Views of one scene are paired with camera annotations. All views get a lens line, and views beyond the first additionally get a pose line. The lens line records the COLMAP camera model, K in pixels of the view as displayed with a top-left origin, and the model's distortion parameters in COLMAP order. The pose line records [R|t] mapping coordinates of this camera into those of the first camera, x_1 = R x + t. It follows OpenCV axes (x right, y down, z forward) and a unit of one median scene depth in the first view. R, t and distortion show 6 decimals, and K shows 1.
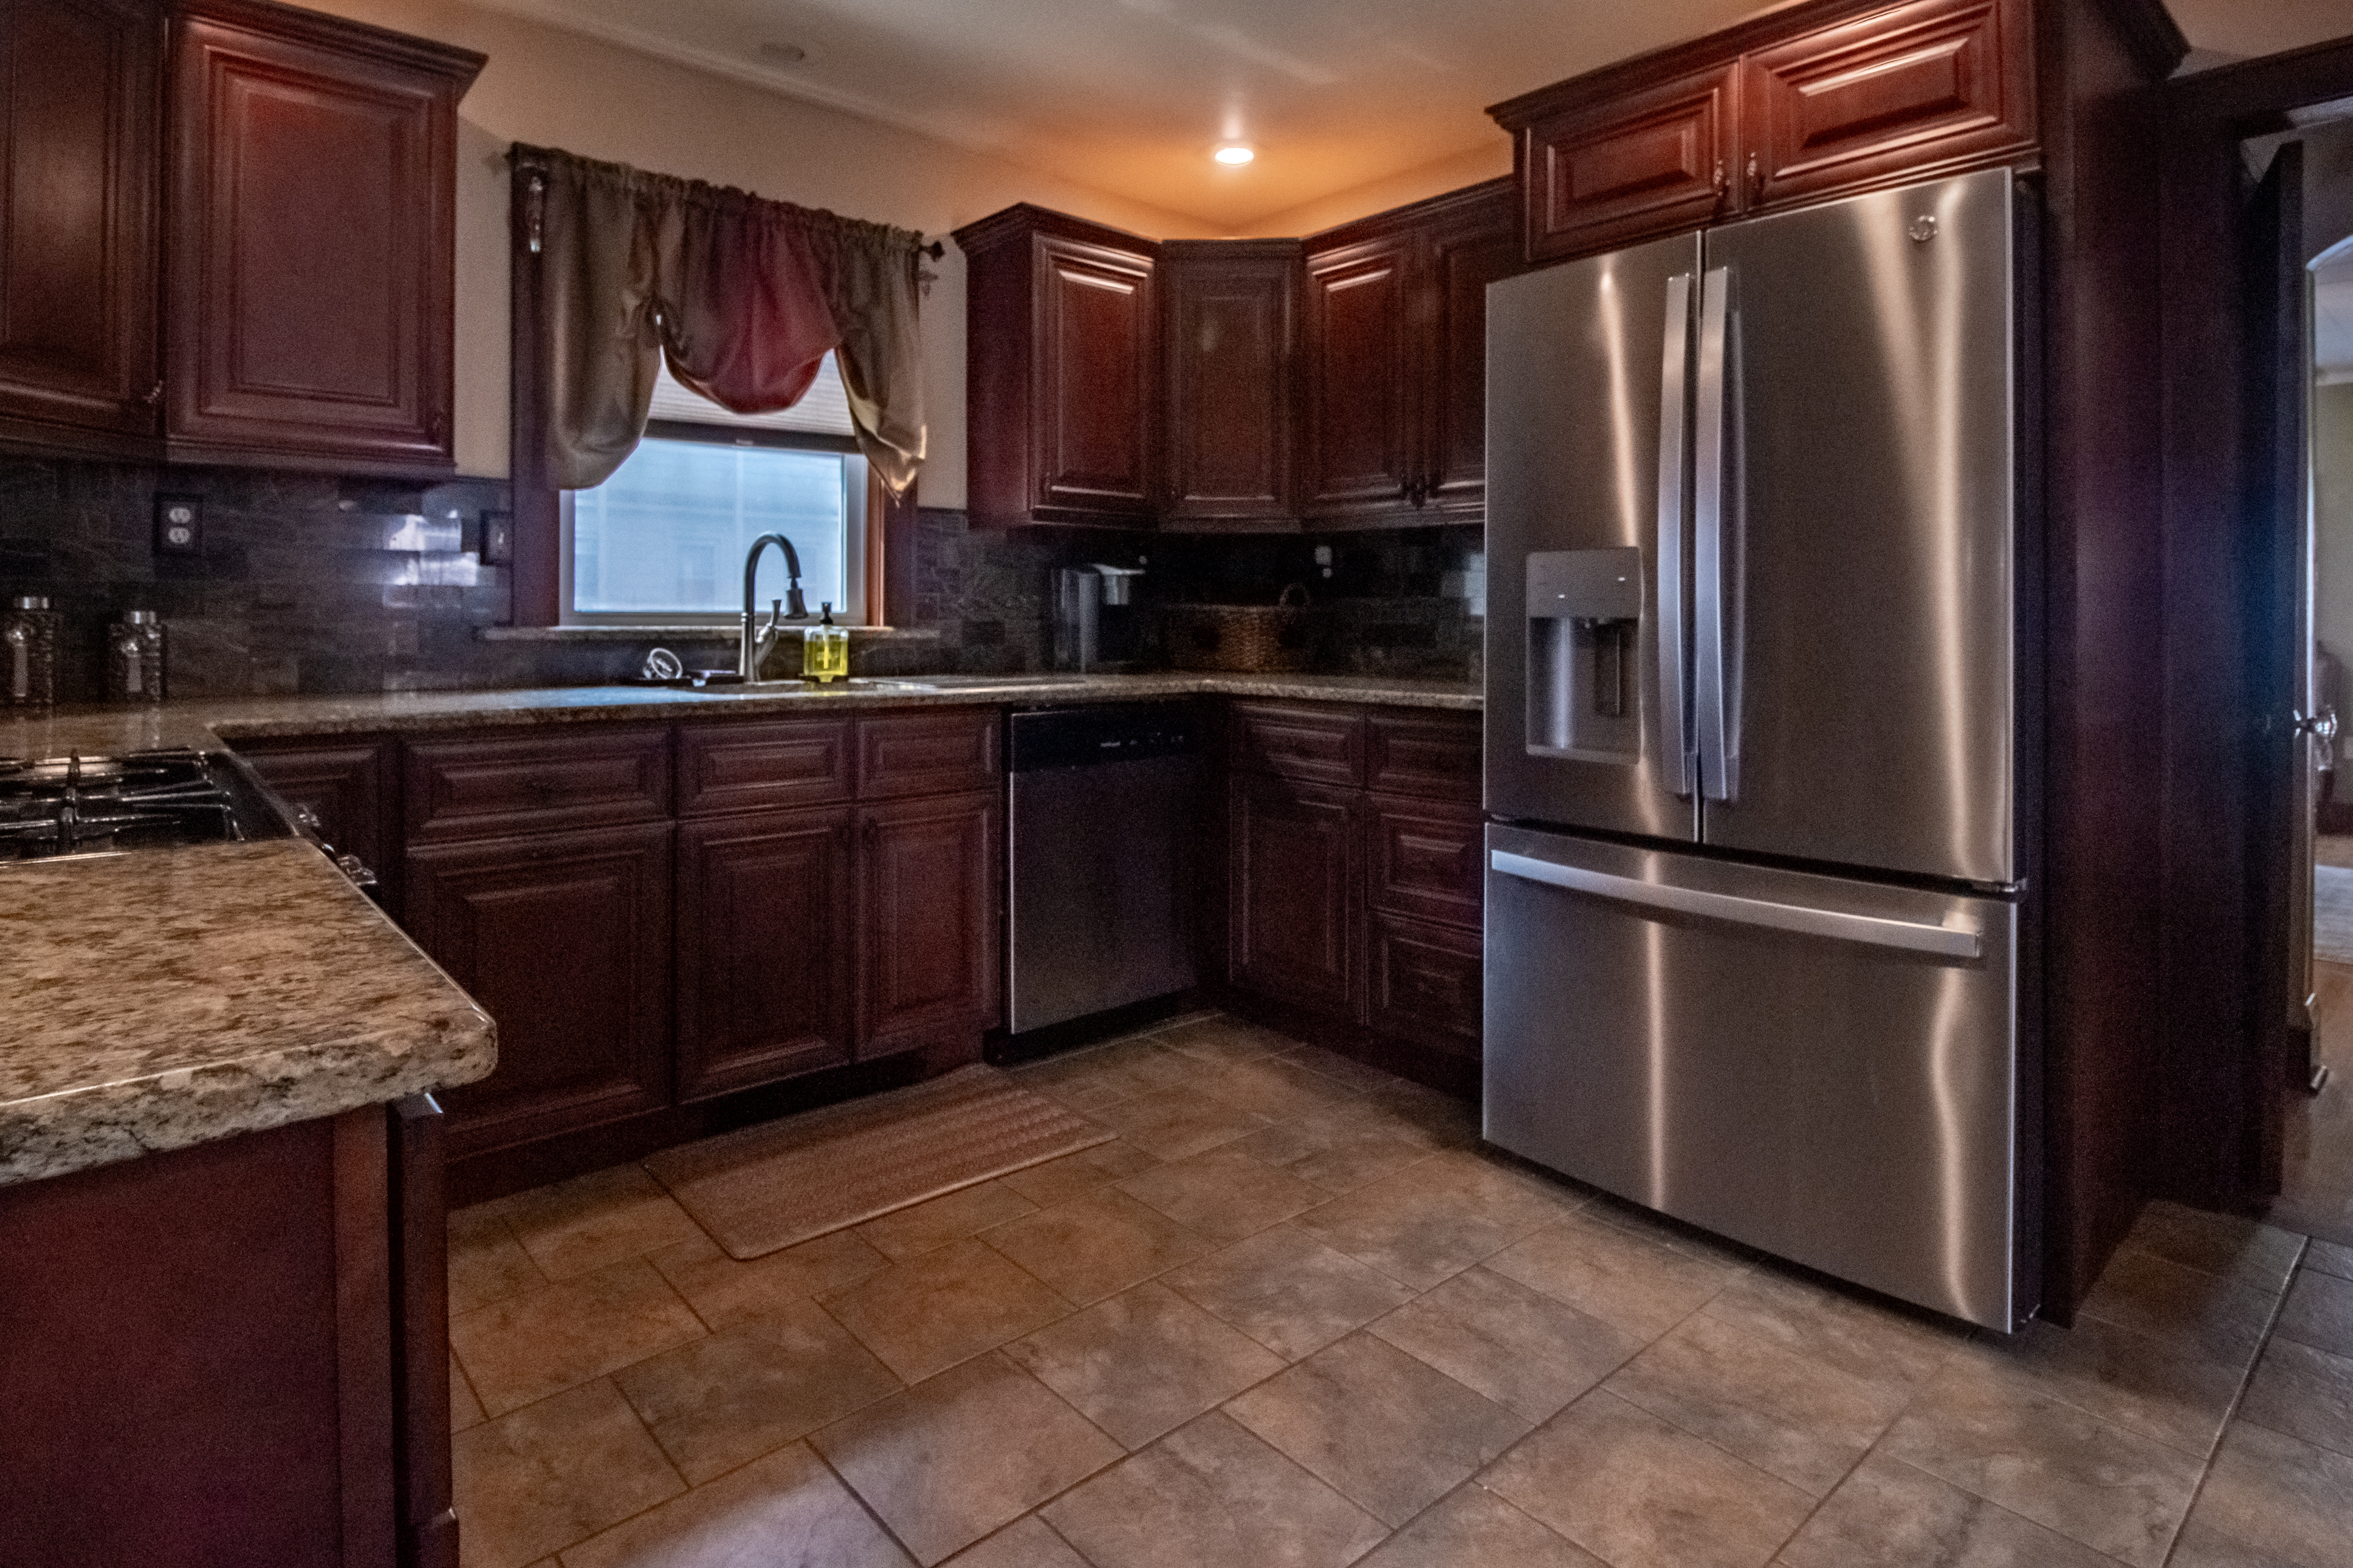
lens RADIAL K [[1259.7, 0, 1027.7], [0, 1259.7, 615.8], [0, 0, 1]] dist [-0.000397, -0.007700]
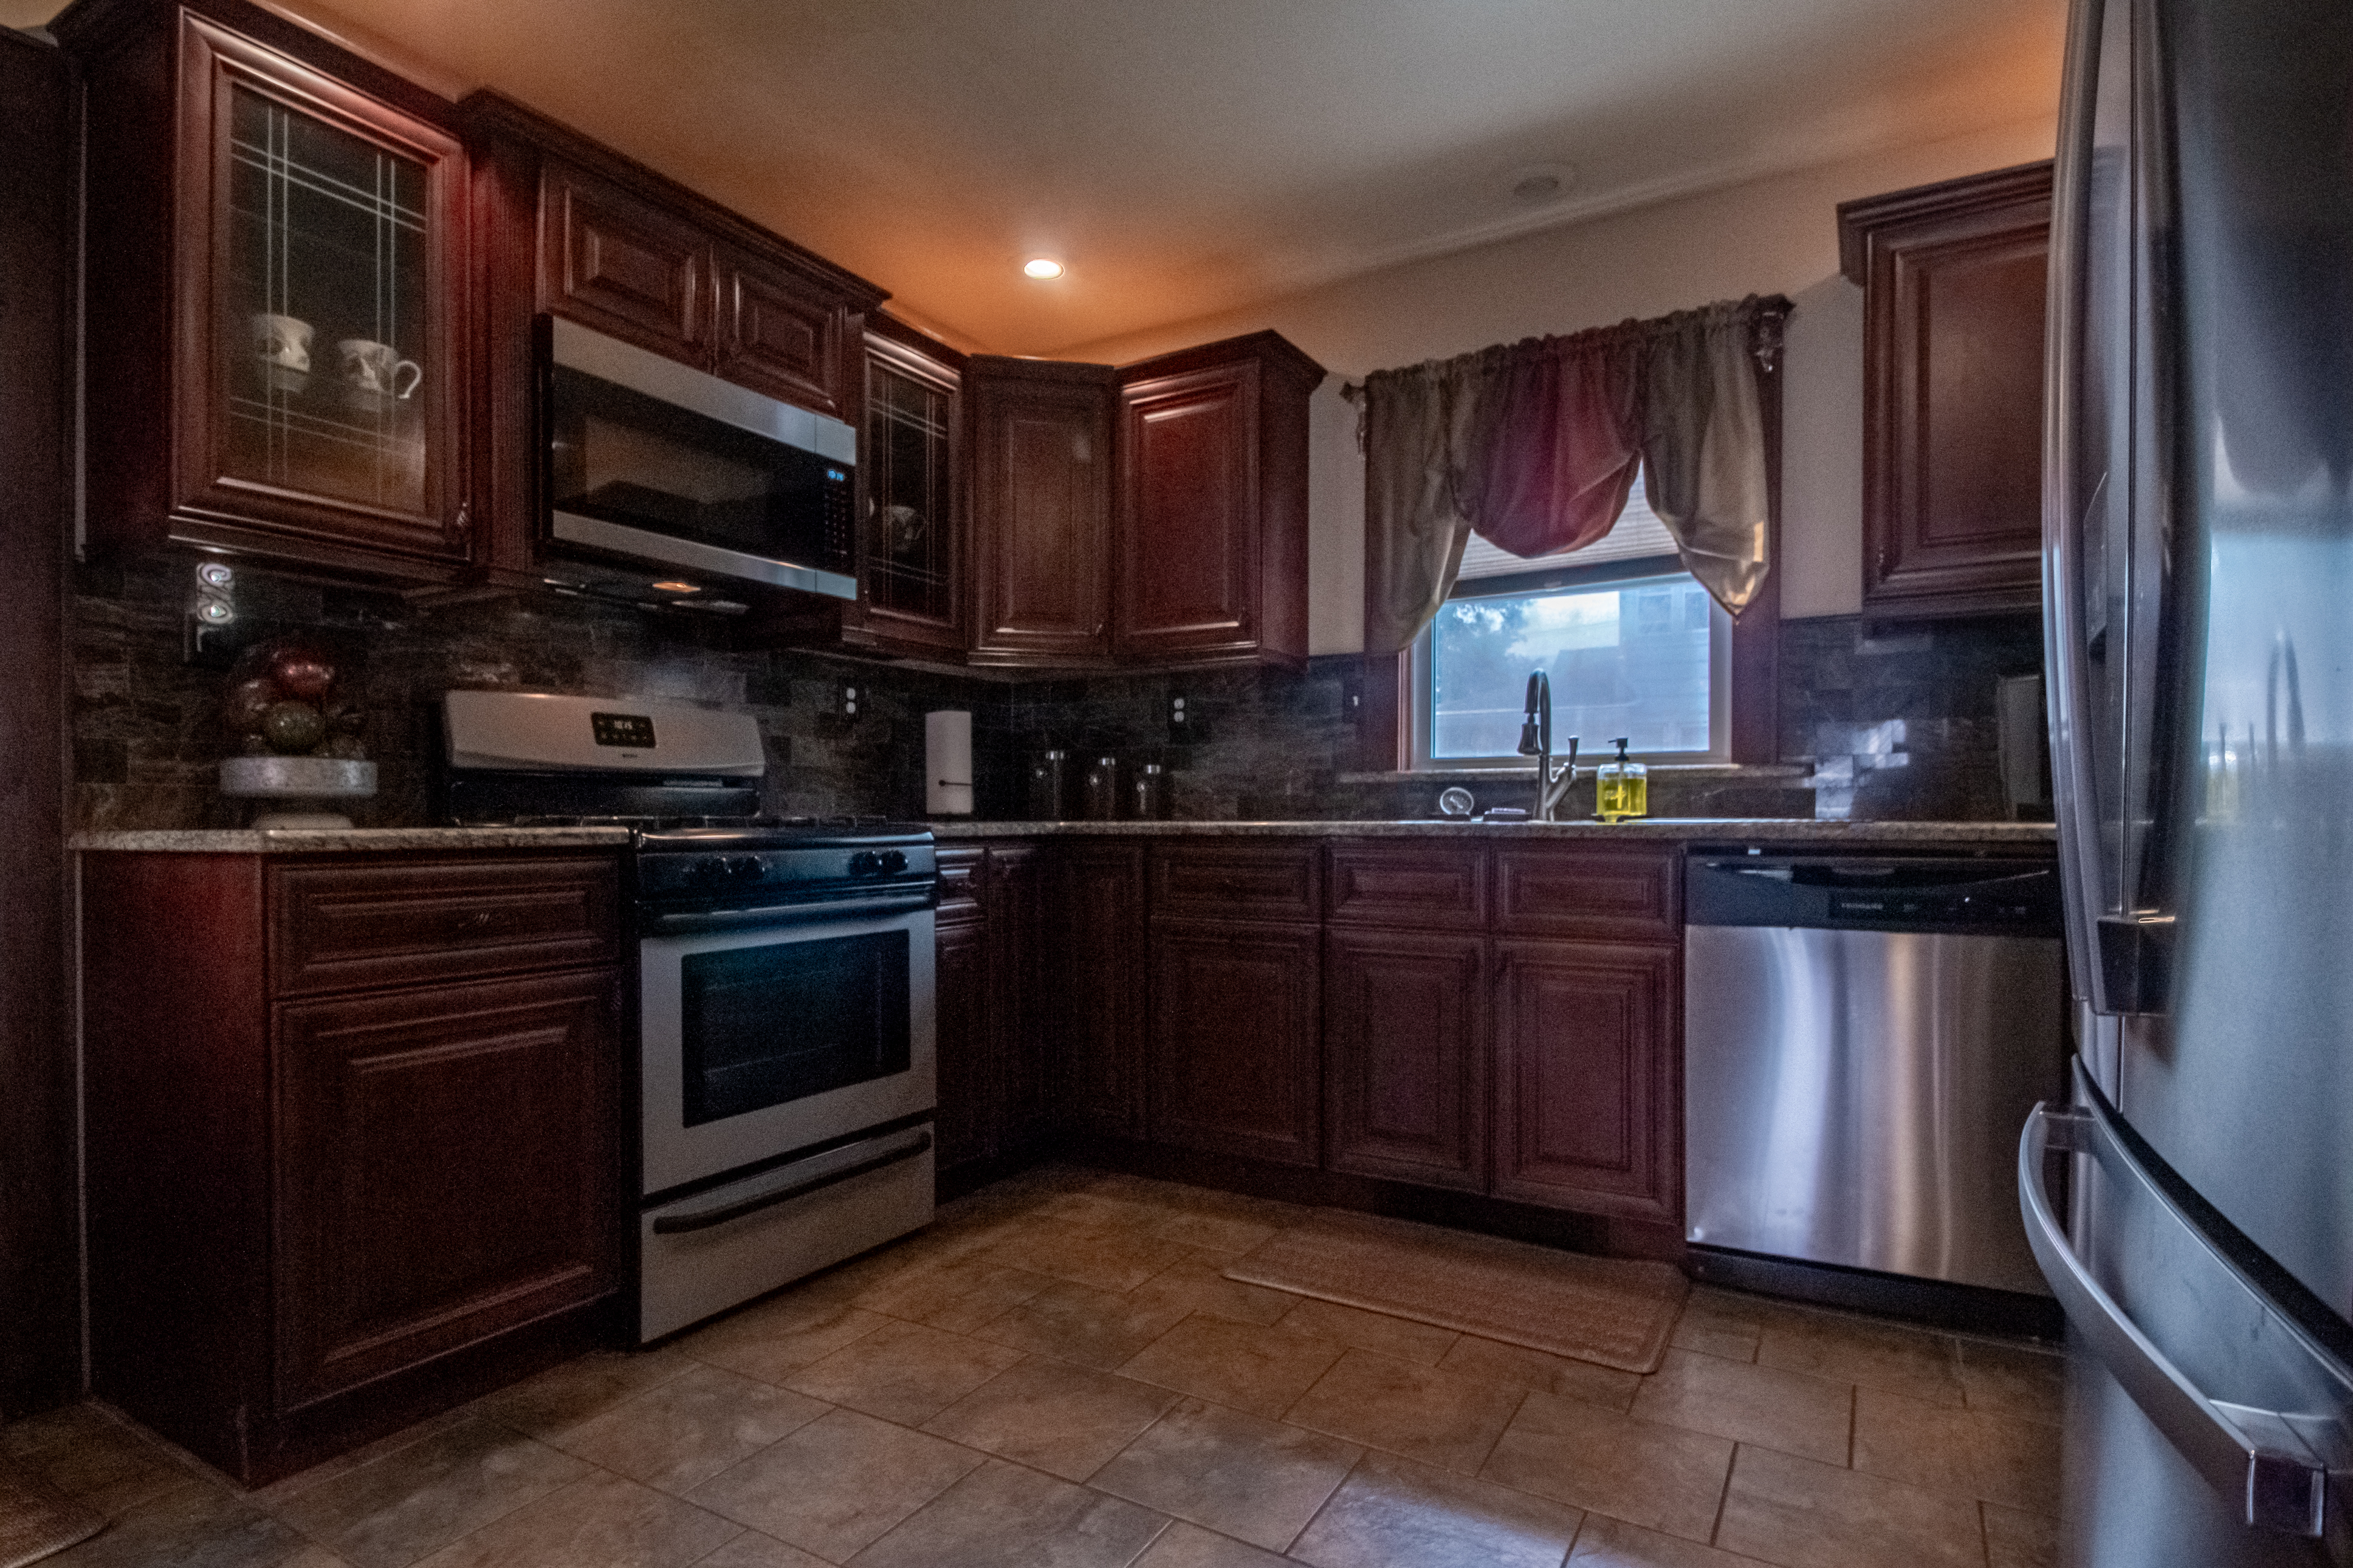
lens RADIAL K [[1194.0, 0, 1184.6], [0, 1194.0, 831.9], [0, 0, 1]] dist [-0.015234, -0.000884]
pose [[0.355238, 0.008637, -0.934736, 0.688581], [-0.000725, 0.999960, 0.008964, 0.063706], [0.934776, -0.002507, 0.355230, 0.469383]]
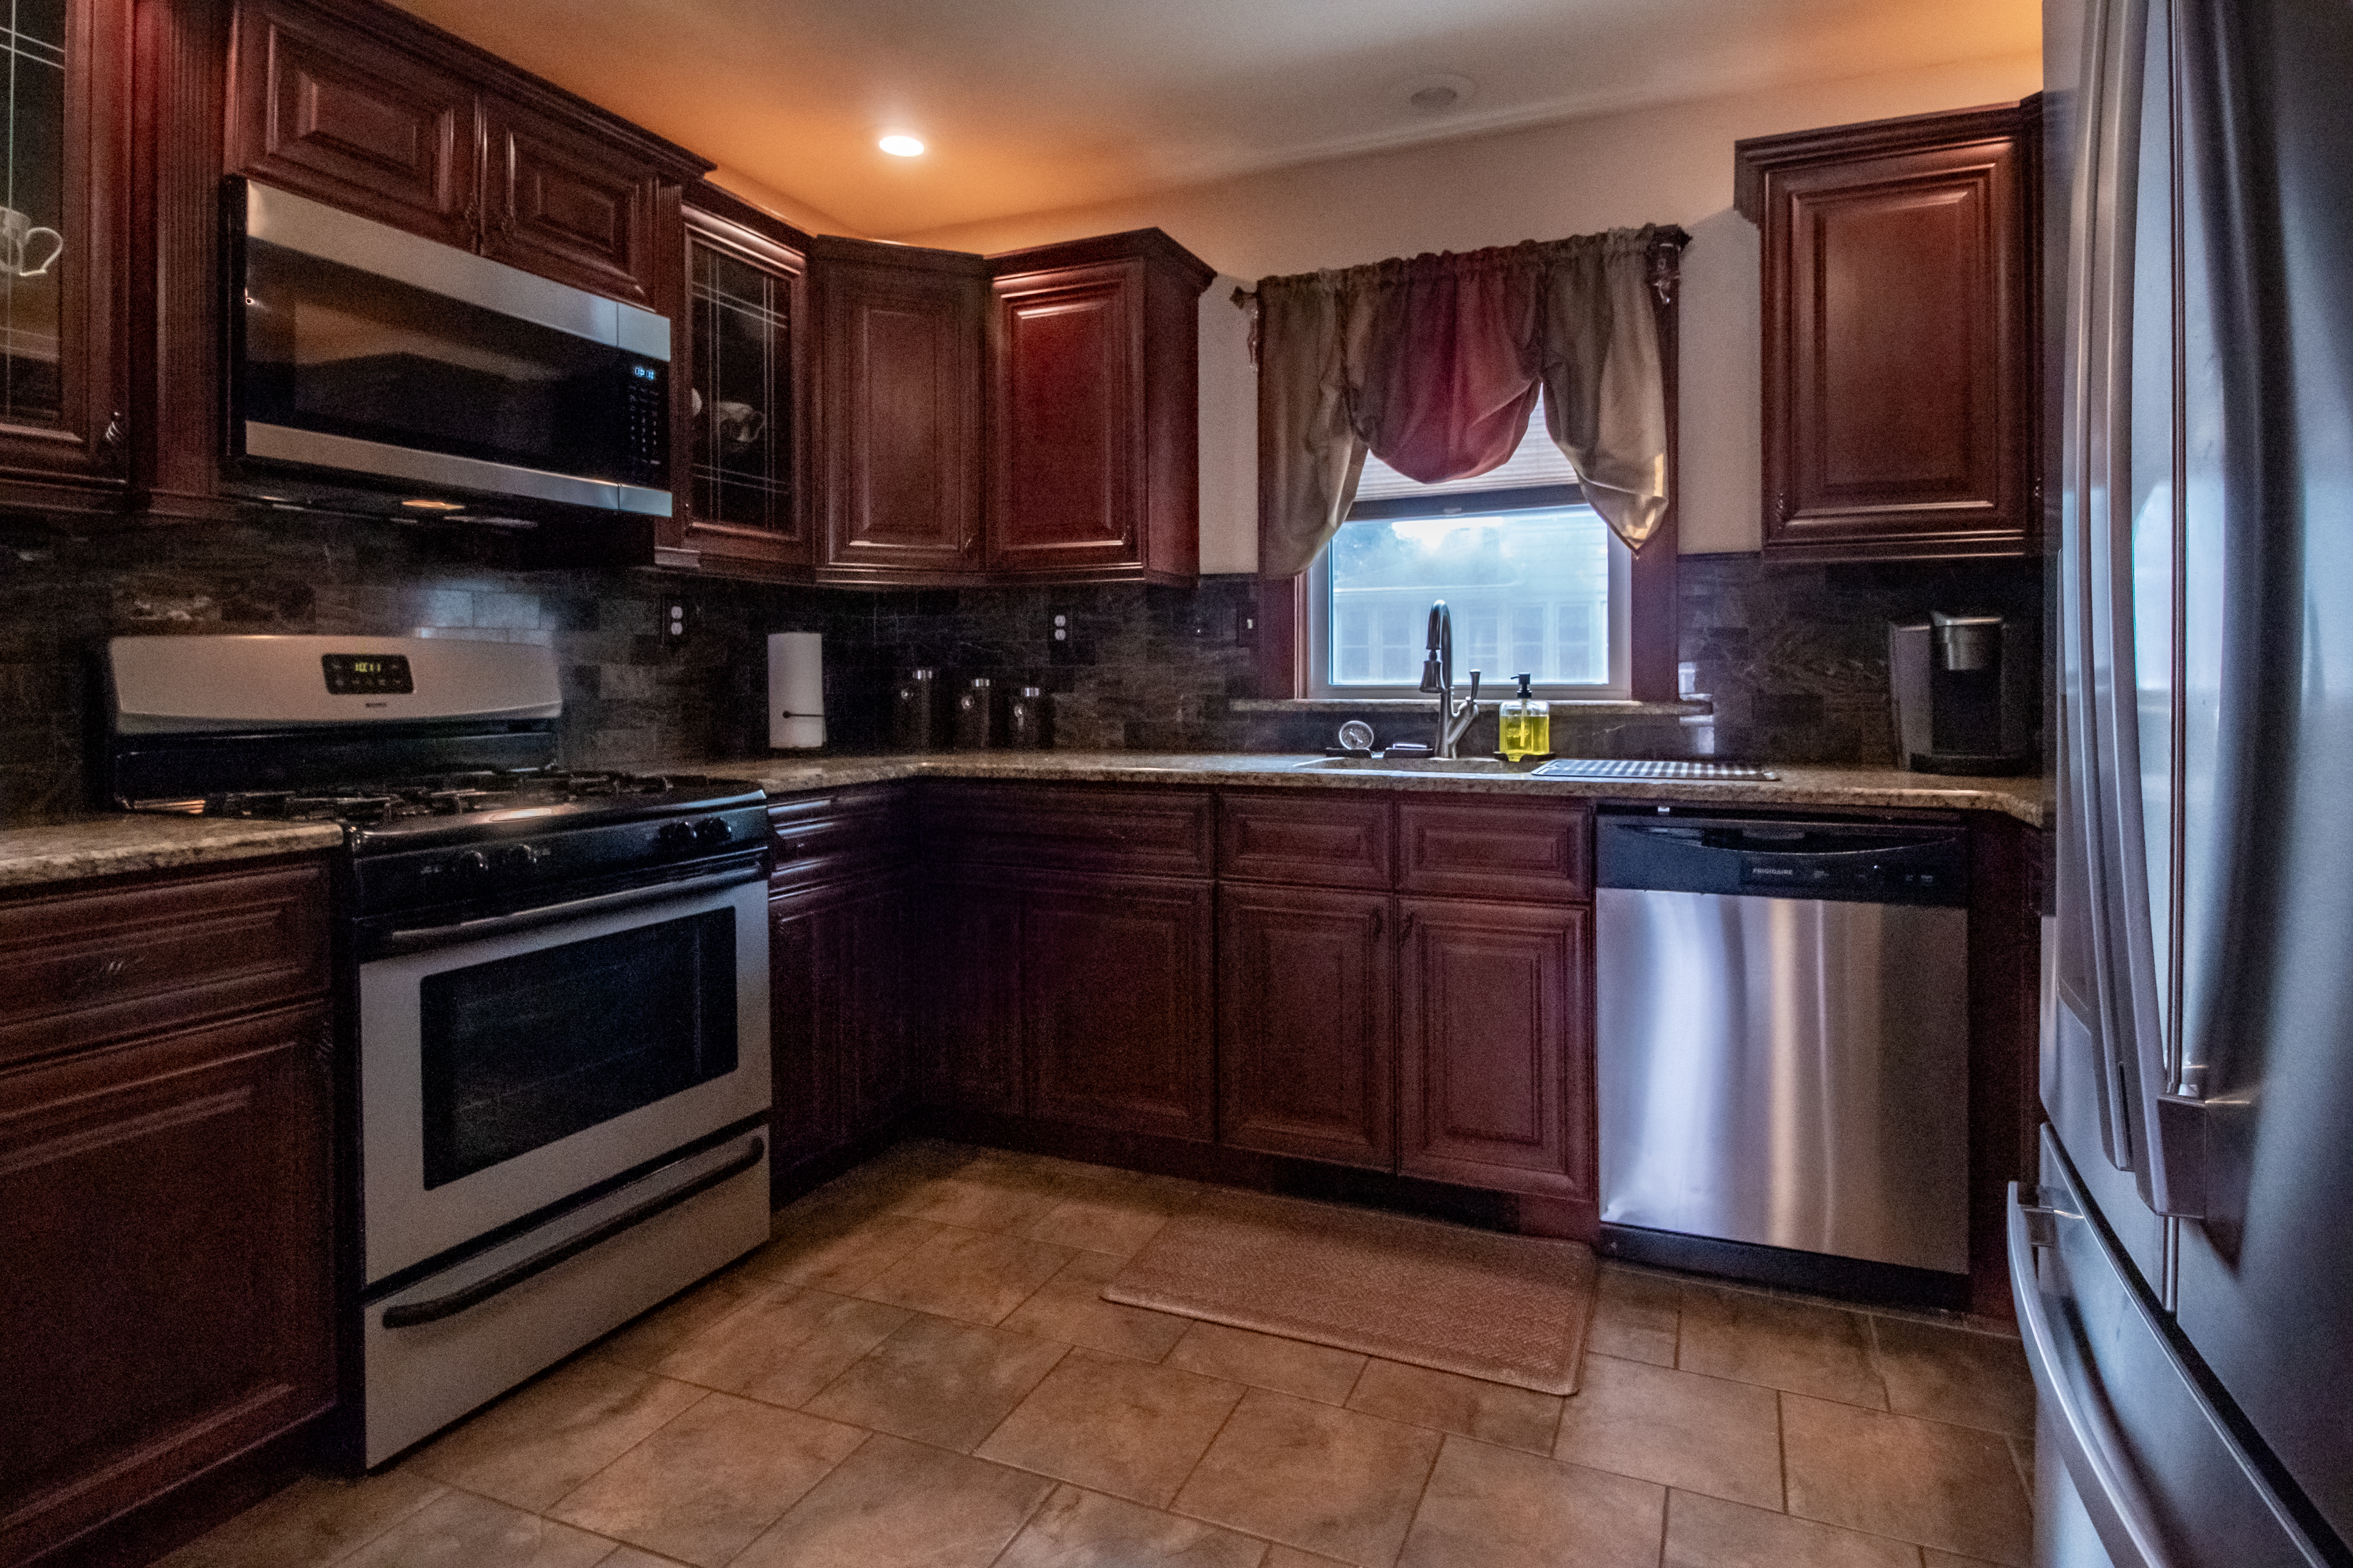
lens RADIAL K [[1178.7, 0, 1278.2], [0, 1178.7, 682.0], [0, 0, 1]] dist [-0.004924, -0.008186]
pose [[0.503864, -0.005667, -0.863764, 0.598246], [0.005054, 0.999981, -0.003612, -0.003197], [0.863768, -0.002545, 0.503883, 0.520903]]
